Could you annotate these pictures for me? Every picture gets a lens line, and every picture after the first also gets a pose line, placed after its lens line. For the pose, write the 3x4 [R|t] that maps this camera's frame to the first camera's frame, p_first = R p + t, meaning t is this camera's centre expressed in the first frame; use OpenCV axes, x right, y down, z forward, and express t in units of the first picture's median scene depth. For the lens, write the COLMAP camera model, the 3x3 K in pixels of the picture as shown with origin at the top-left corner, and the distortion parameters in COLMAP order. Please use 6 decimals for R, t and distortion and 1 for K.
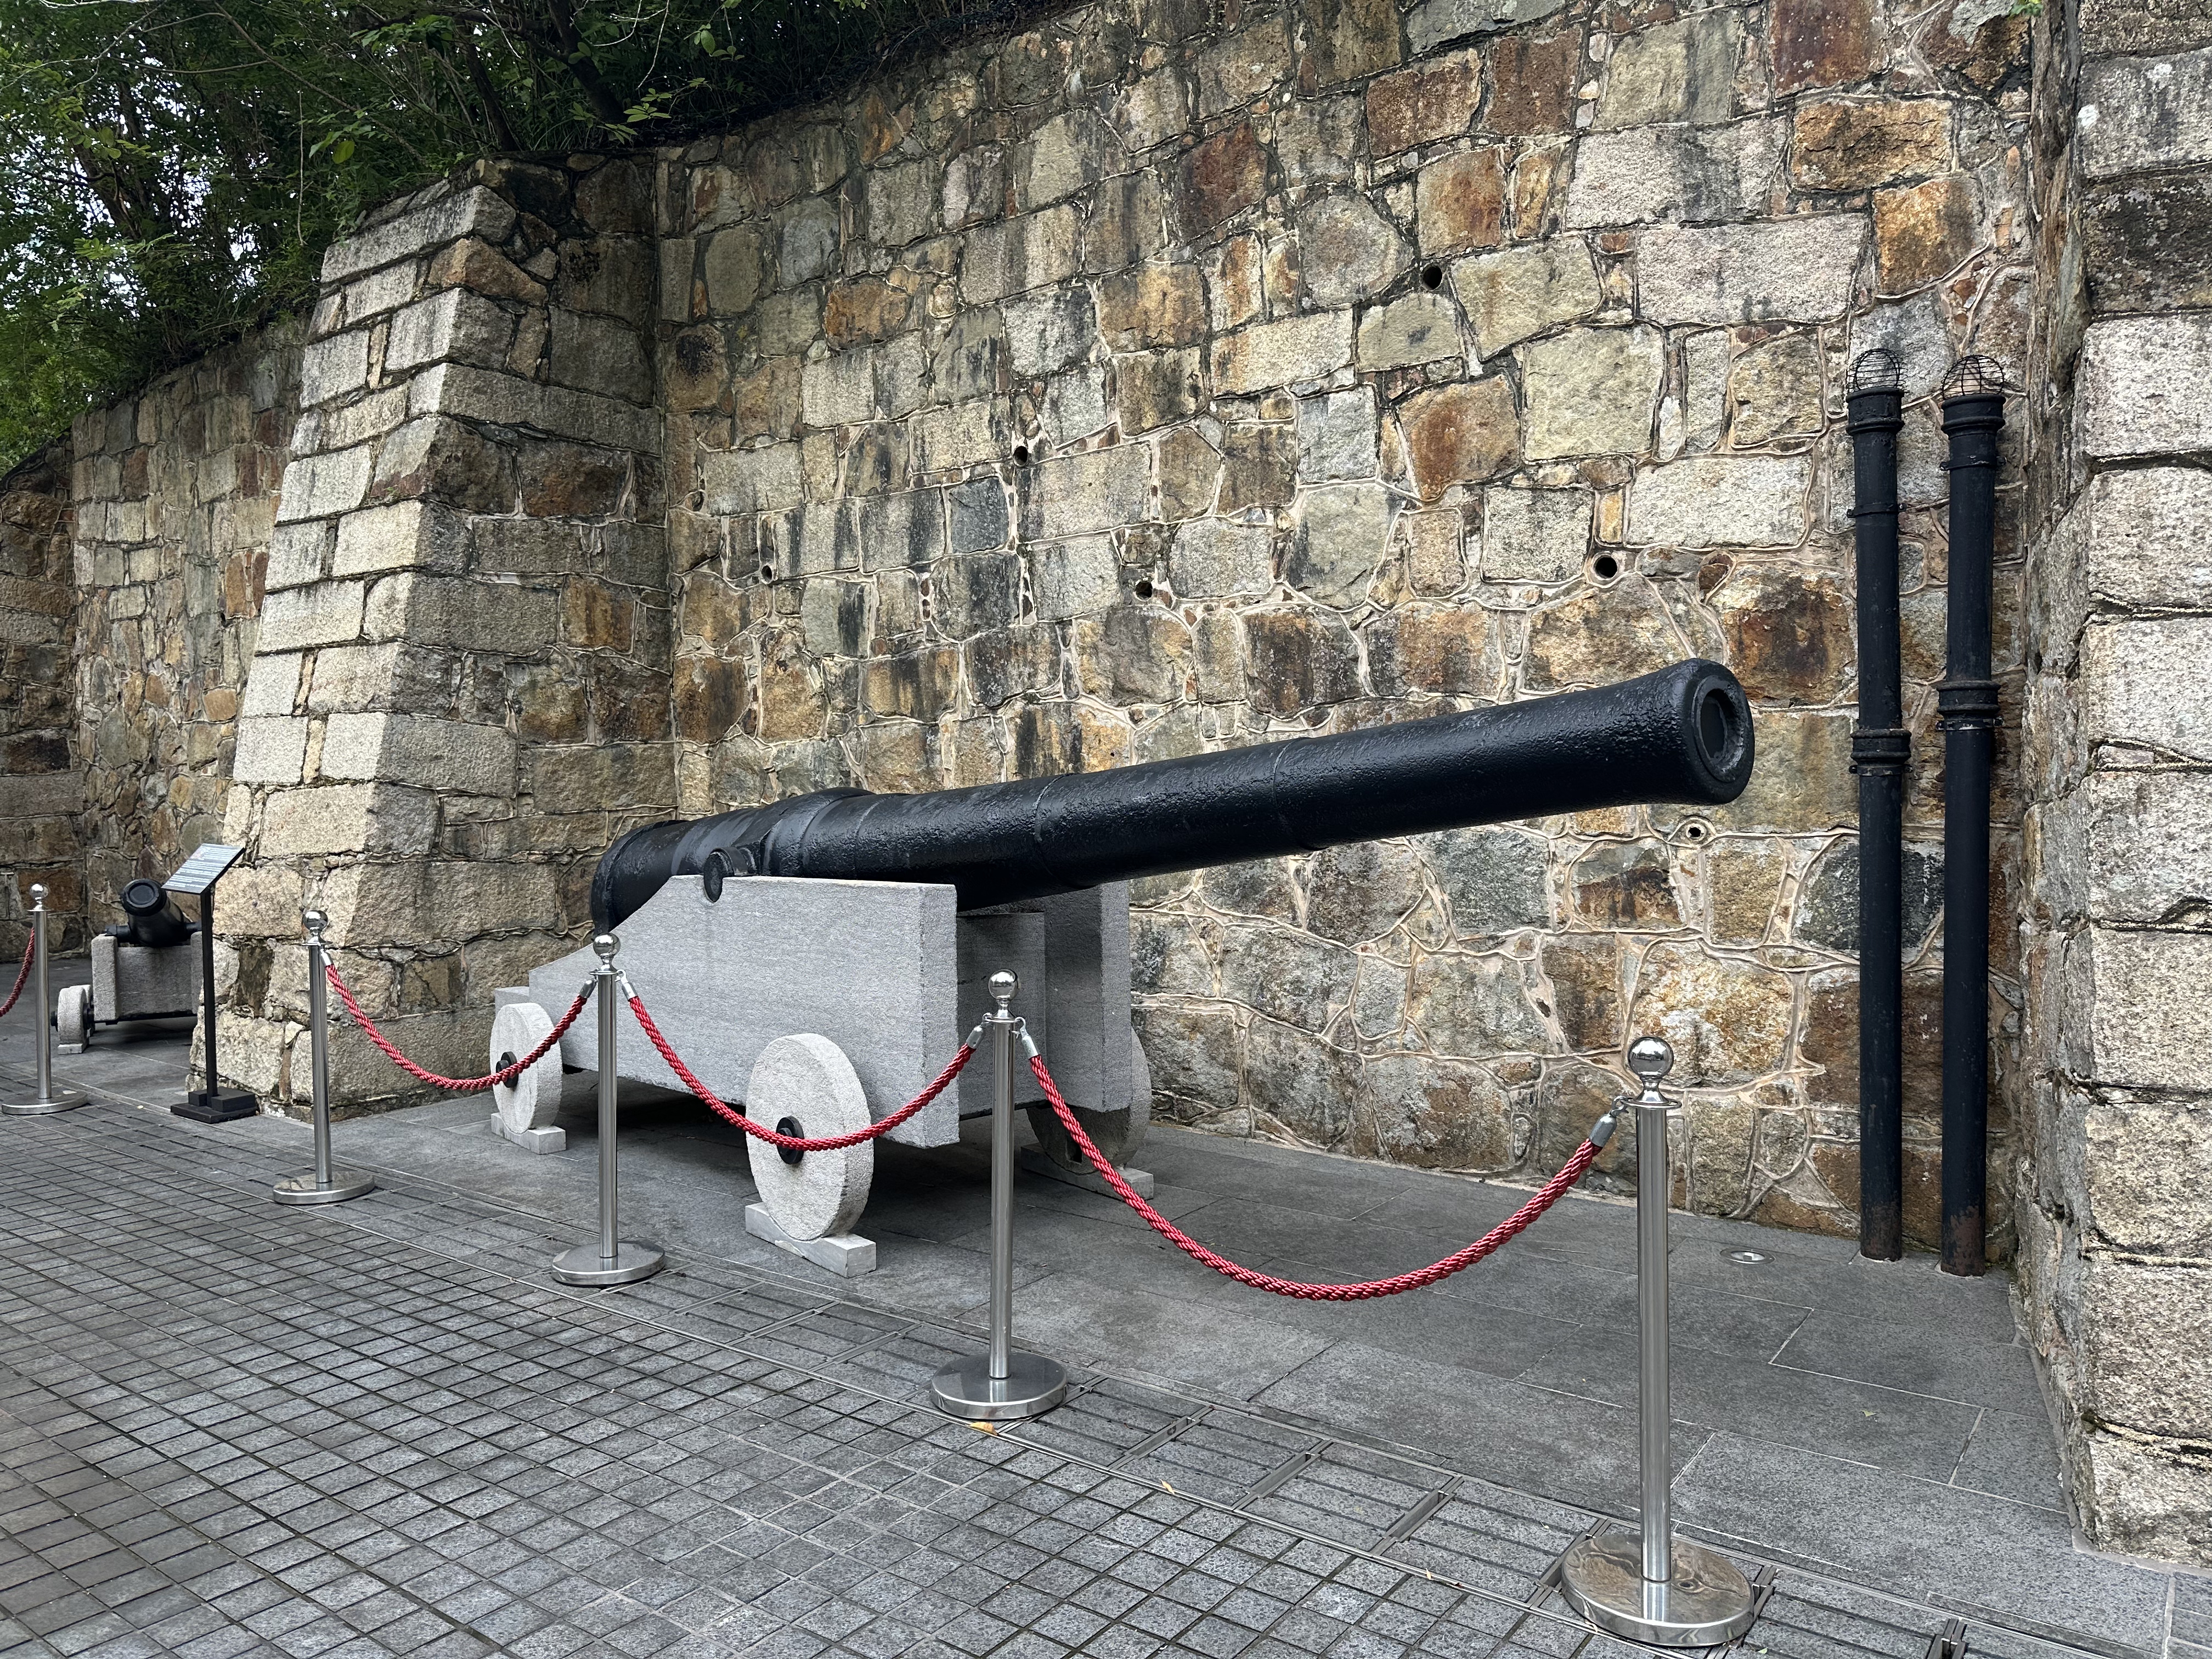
lens RADIAL K [[1519.7, 0, 1110.1], [0, 1519.7, 835.4], [0, 0, 1]] dist [0.008159, -0.004849]
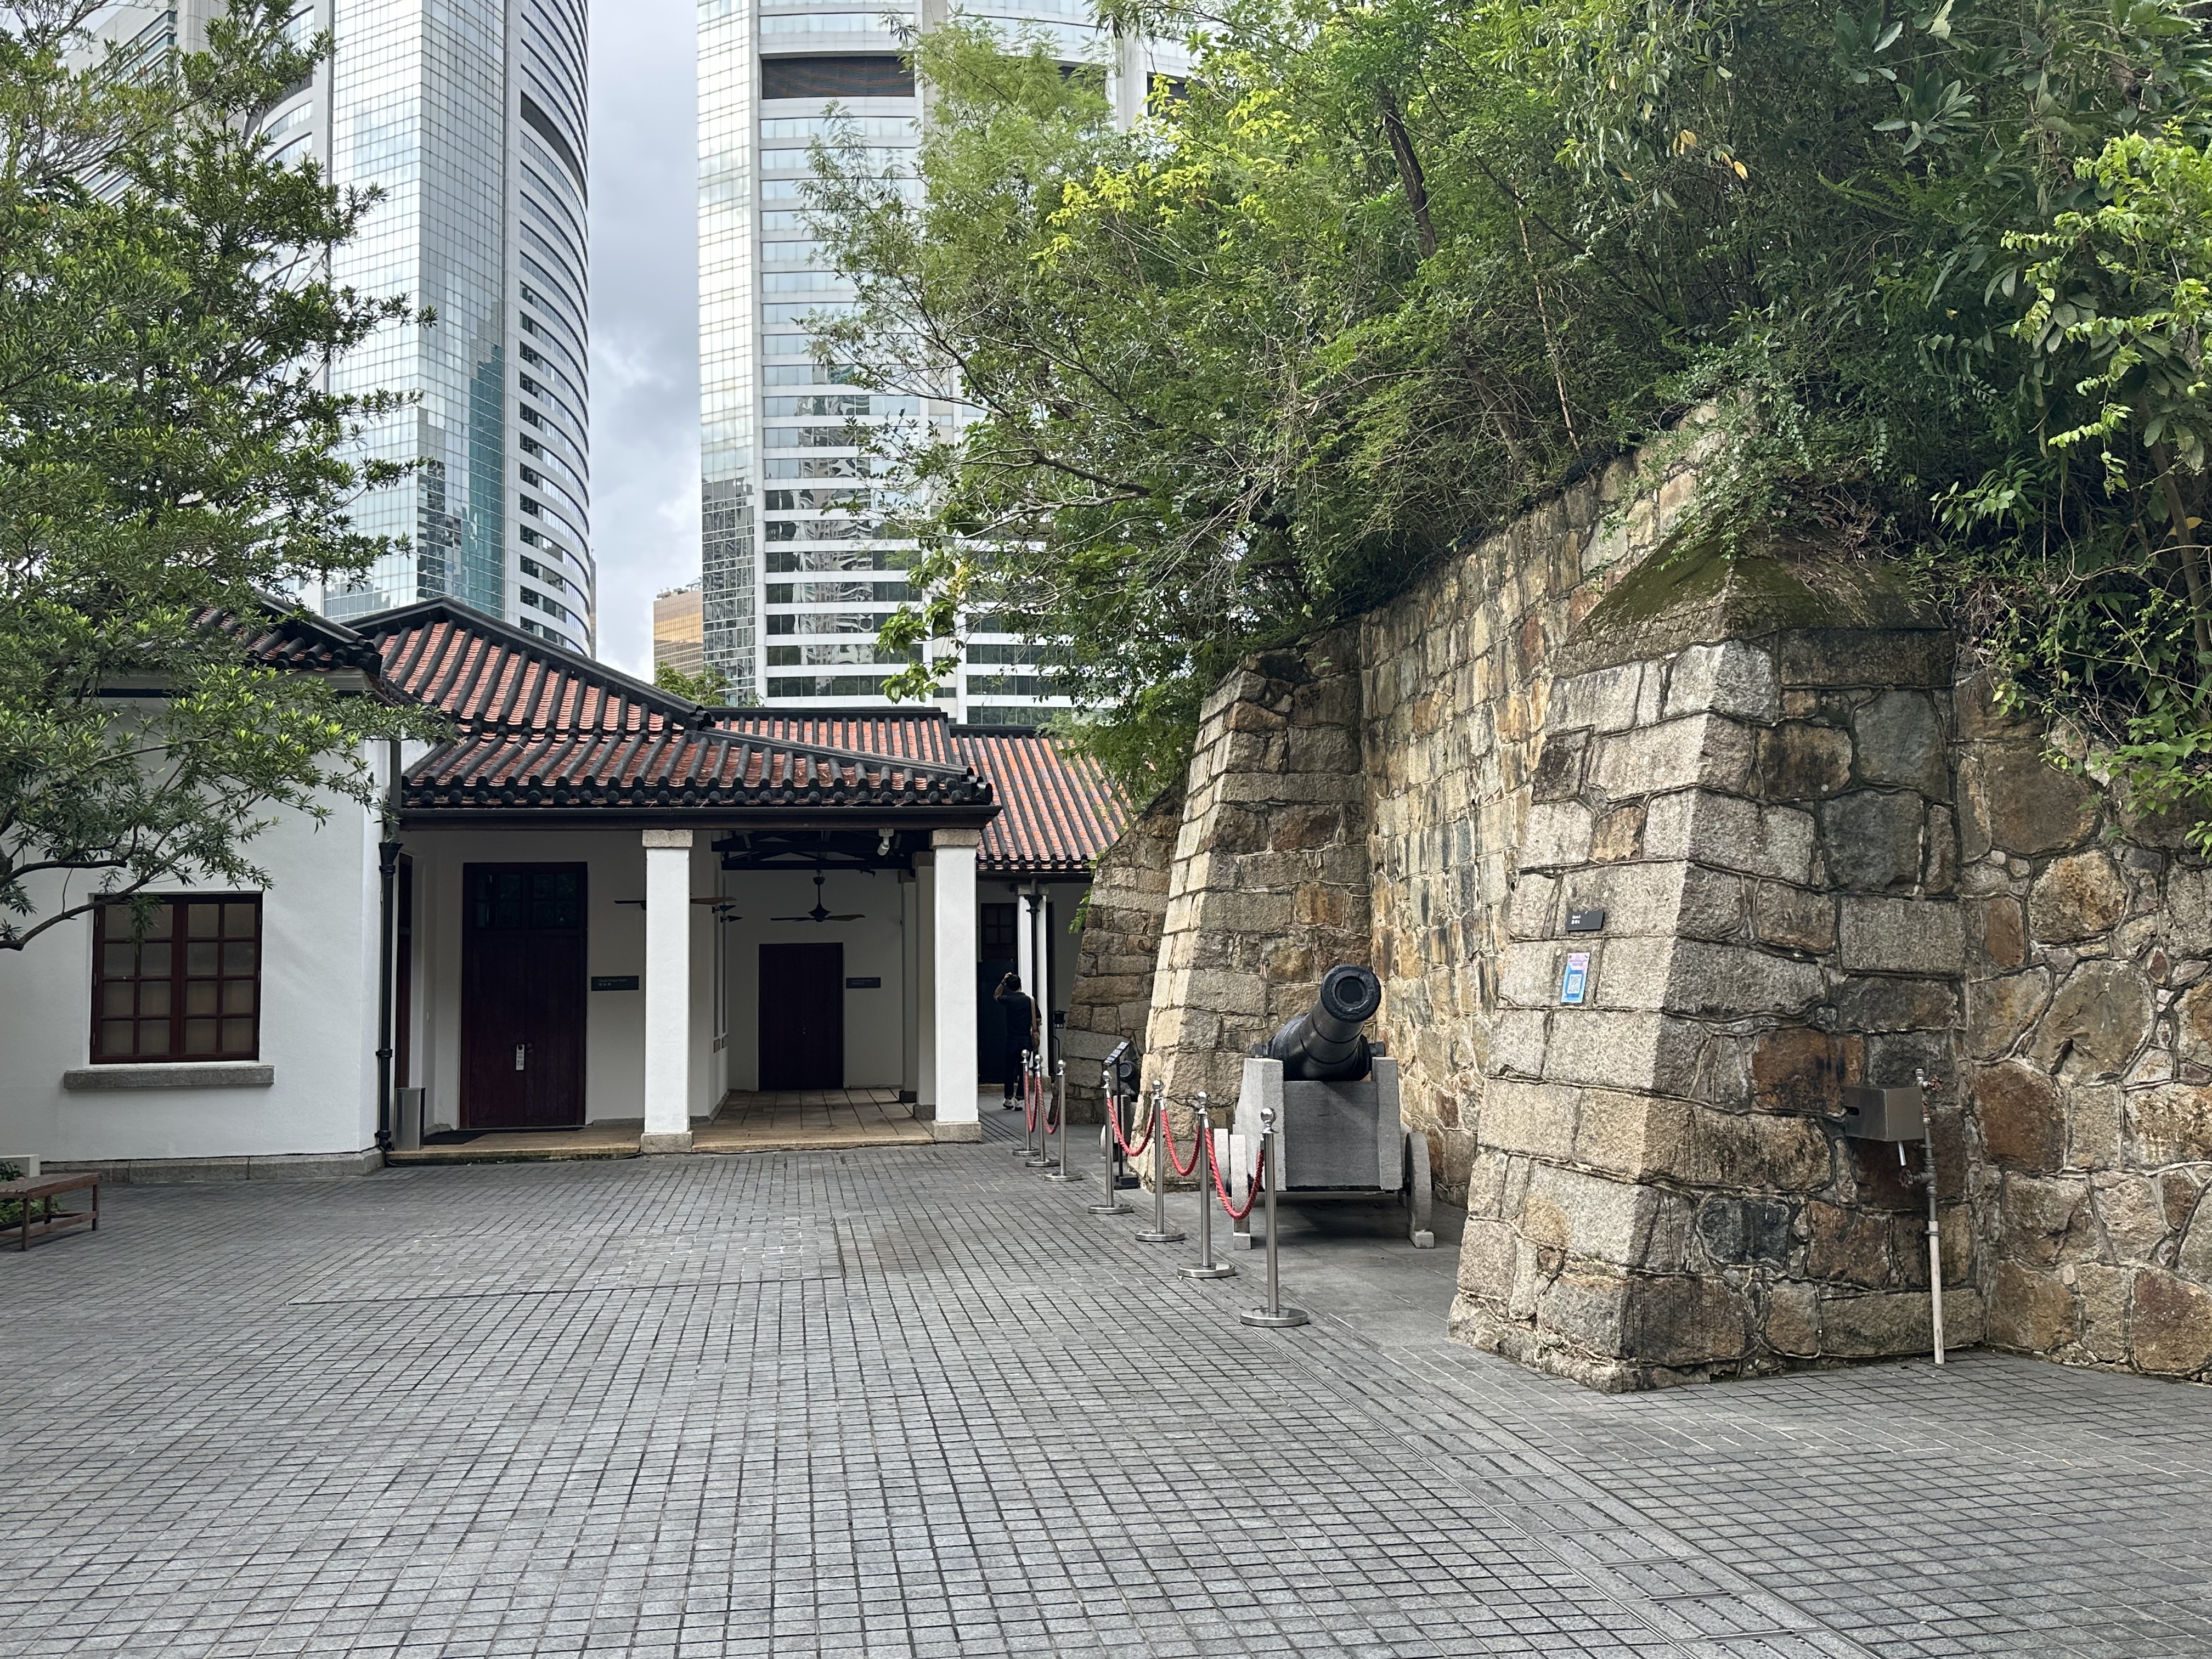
lens RADIAL K [[1935.3, 0, 1105.8], [0, 1935.3, 829.5], [0, 0, 1]] dist [0.002598, 0.001053]
pose [[0.714773, -0.070682, -0.695776, 1.036117], [-0.015685, 0.993009, -0.116991, 0.025388], [0.699181, 0.094536, 0.708667, -0.705437]]
